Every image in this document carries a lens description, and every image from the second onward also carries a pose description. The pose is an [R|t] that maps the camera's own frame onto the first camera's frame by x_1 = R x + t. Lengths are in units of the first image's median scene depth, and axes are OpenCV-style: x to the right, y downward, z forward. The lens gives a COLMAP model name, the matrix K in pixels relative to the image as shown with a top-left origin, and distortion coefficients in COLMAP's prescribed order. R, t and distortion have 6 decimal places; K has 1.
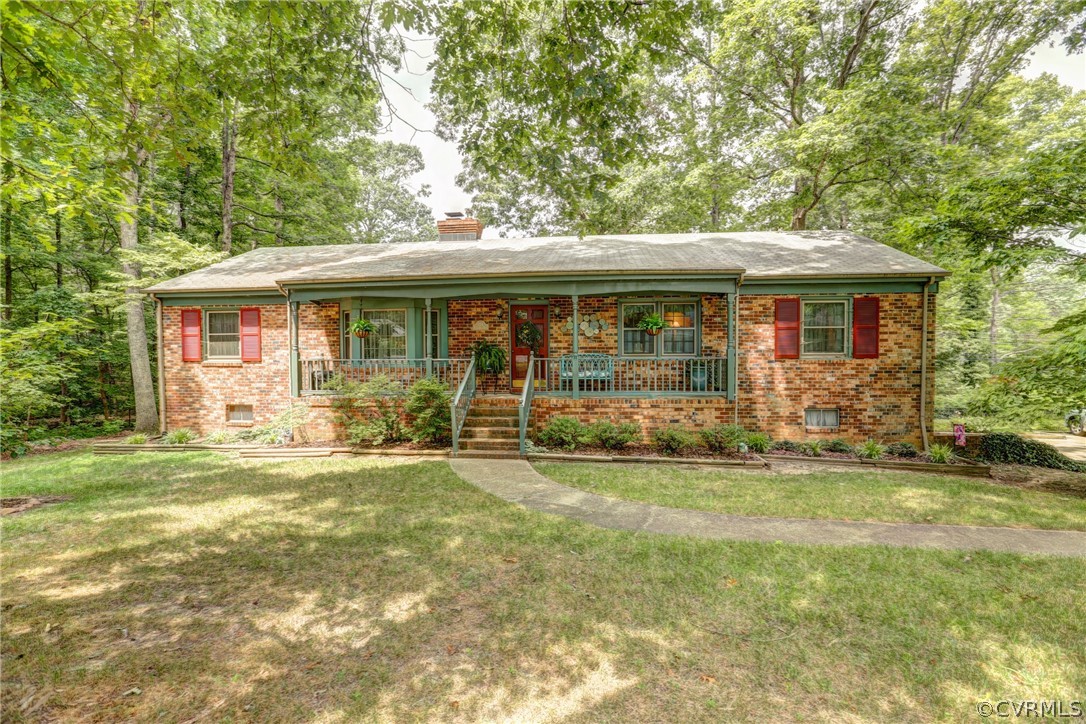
lens RADIAL K [[492.0, 0, 544.5], [0, 492.0, 358.0], [0, 0, 1]] dist [-0.043032, 0.011699]
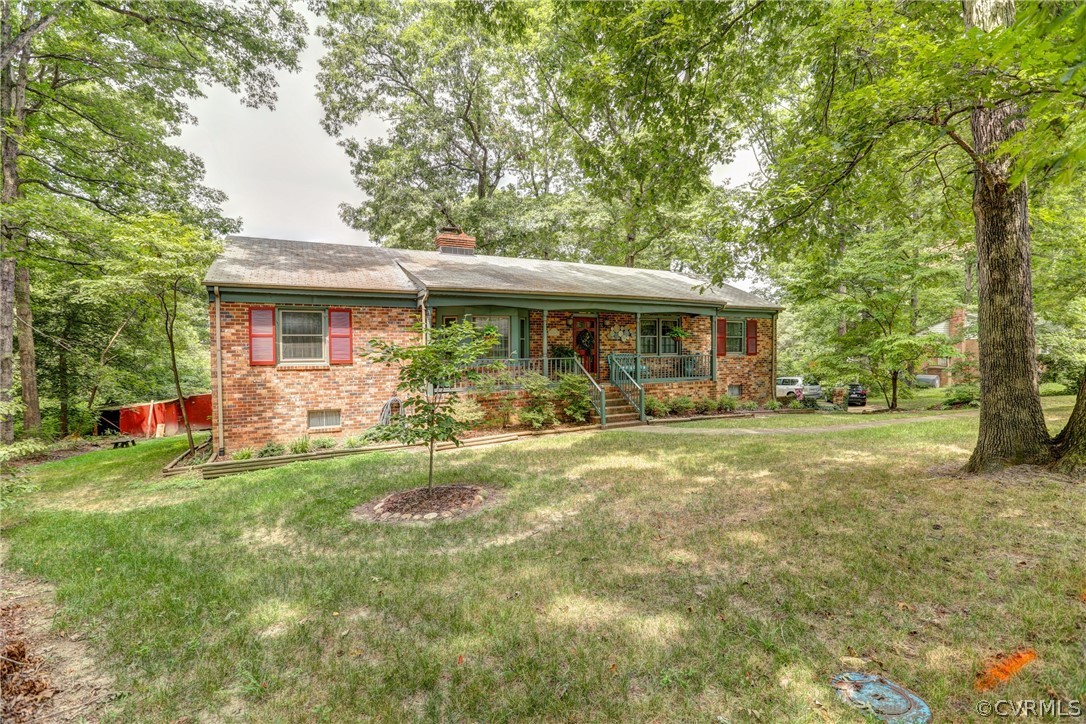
lens RADIAL K [[492.0, 0, 539.8], [0, 492.0, 362.9], [0, 0, 1]] dist [-0.043032, 0.011699]
pose [[0.831790, -0.015442, 0.554875, -0.888504], [0.016149, 0.999863, 0.003617, 0.008830], [-0.554855, 0.005952, 0.831926, -0.033831]]
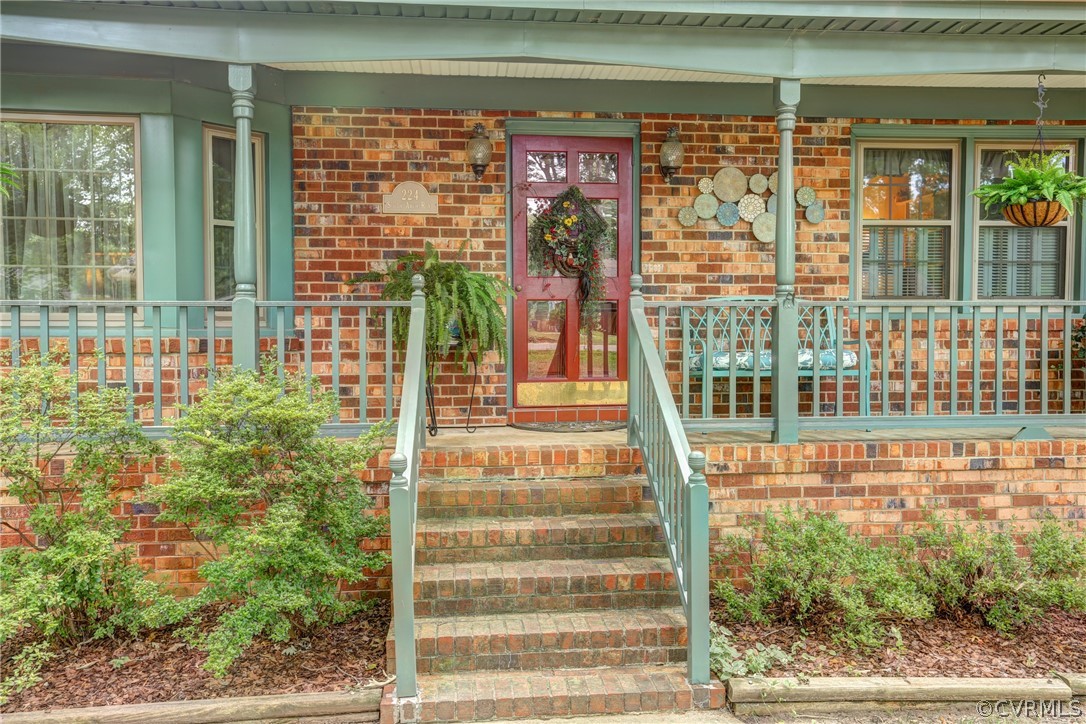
lens RADIAL K [[869.0, 0, 544.0], [0, 869.0, 355.0], [0, 0, 1]] dist [0.030876, 0.005468]
pose [[0.977023, 0.000081, 0.213134, -0.167769], [0.000408, 0.999997, -0.002249, 0.029968], [-0.213134, 0.002285, 0.977020, 0.485035]]
